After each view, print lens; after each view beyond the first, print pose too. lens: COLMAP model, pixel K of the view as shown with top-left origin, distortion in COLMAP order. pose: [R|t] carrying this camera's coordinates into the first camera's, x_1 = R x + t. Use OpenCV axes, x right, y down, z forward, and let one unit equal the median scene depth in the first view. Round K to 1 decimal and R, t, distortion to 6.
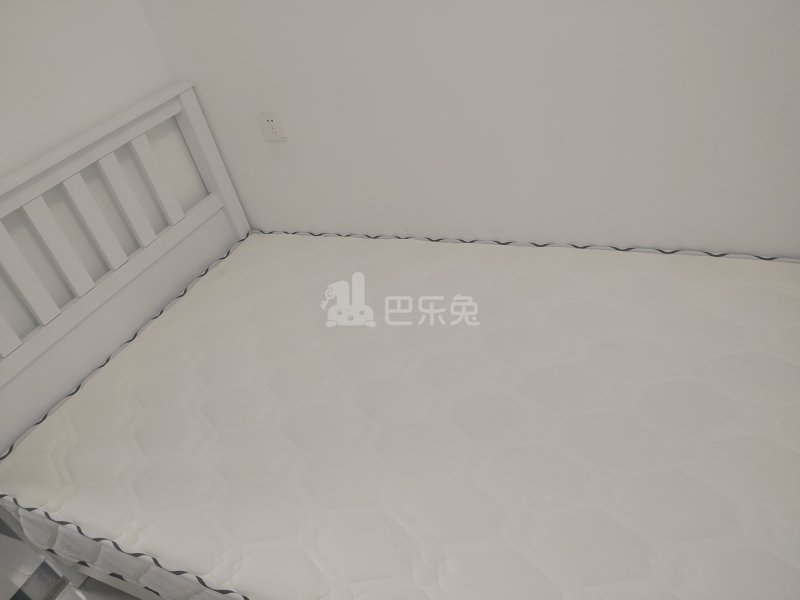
lens RADIAL K [[606.4, 0, 400.0], [0, 606.4, 300.0], [0, 0, 1]] dist [-0.001149, -0.001588]
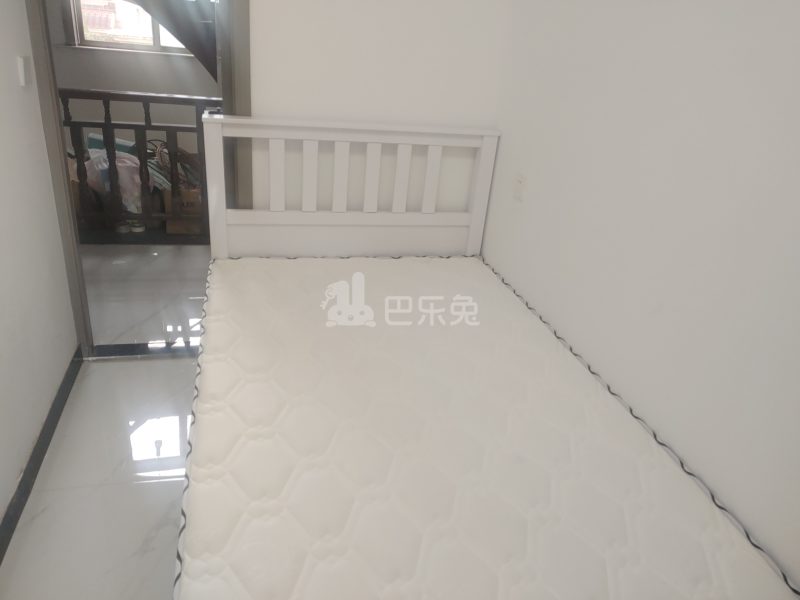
lens RADIAL K [[606.4, 0, 400.0], [0, 606.4, 300.0], [0, 0, 1]] dist [-0.001149, -0.001588]
pose [[0.589078, 0.560249, -0.582330, 0.477841], [-0.625951, 0.772117, 0.109635, -0.089479], [0.511050, 0.299926, 0.805526, -0.046630]]
